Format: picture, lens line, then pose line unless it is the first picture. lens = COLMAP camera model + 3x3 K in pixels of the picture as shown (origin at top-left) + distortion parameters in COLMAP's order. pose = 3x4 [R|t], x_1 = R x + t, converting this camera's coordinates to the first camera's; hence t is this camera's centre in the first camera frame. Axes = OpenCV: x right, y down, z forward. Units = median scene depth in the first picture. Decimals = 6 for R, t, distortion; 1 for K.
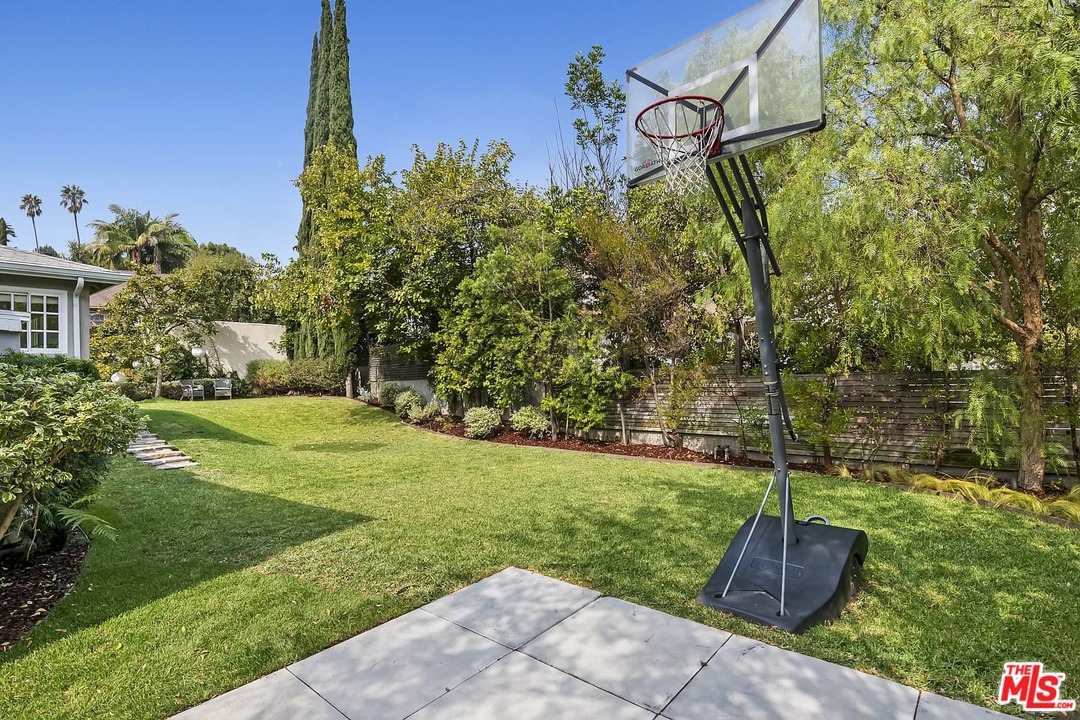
lens RADIAL K [[530.9, 0, 543.8], [0, 530.9, 357.5], [0, 0, 1]] dist [-0.004694, -0.000665]
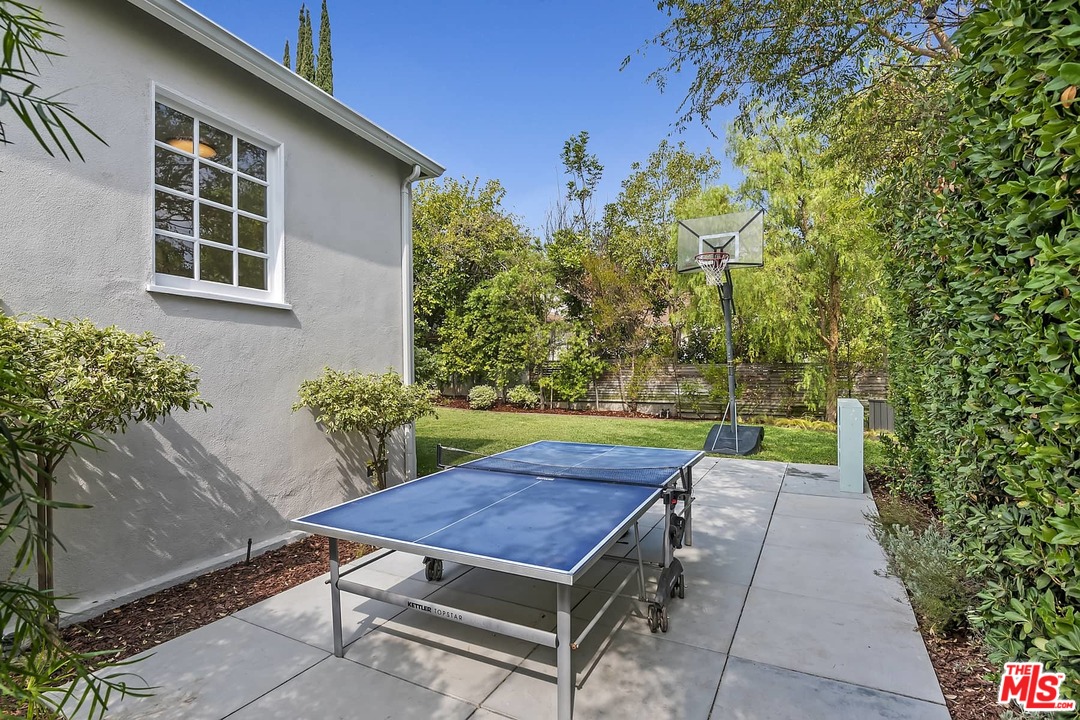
lens RADIAL K [[551.7, 0, 540.0], [0, 551.7, 360.0], [0, 0, 1]] dist [0.000023, -0.000309]
pose [[0.972336, 0.025636, 0.232176, -0.301363], [-0.028441, 0.999557, 0.008743, 0.013970], [-0.231849, -0.015104, 0.972635, -0.366999]]
